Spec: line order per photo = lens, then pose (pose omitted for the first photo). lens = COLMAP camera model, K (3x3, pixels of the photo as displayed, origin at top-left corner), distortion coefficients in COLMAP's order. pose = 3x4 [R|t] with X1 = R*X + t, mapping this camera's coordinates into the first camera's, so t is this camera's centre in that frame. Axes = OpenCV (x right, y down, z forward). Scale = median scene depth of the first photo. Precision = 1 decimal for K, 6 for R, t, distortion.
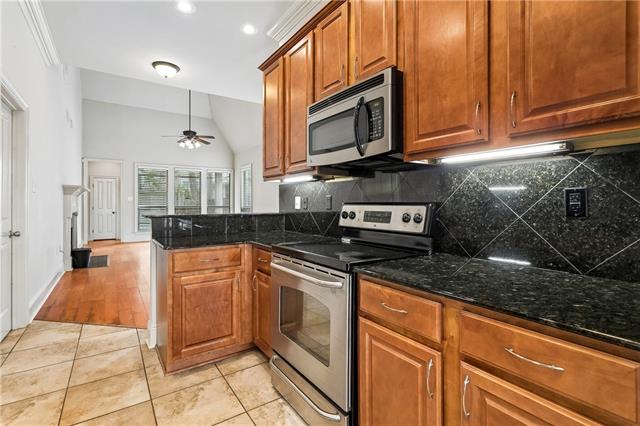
lens RADIAL K [[304.8, 0, 319.6], [0, 304.8, 203.9], [0, 0, 1]] dist [0.000380, 0.000490]
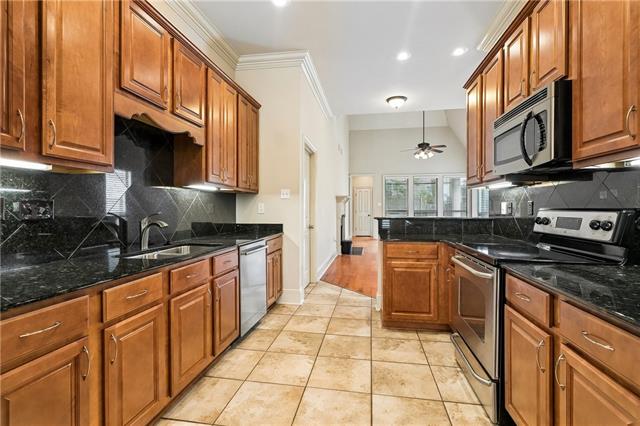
lens RADIAL K [[304.8, 0, 320.1], [0, 304.8, 210.1], [0, 0, 1]] dist [0.000380, 0.000490]
pose [[0.716292, 0.001935, -0.697798, 0.270620], [0.003441, 0.999974, 0.006305, -0.007273], [0.697793, -0.006917, 0.716266, -0.223241]]
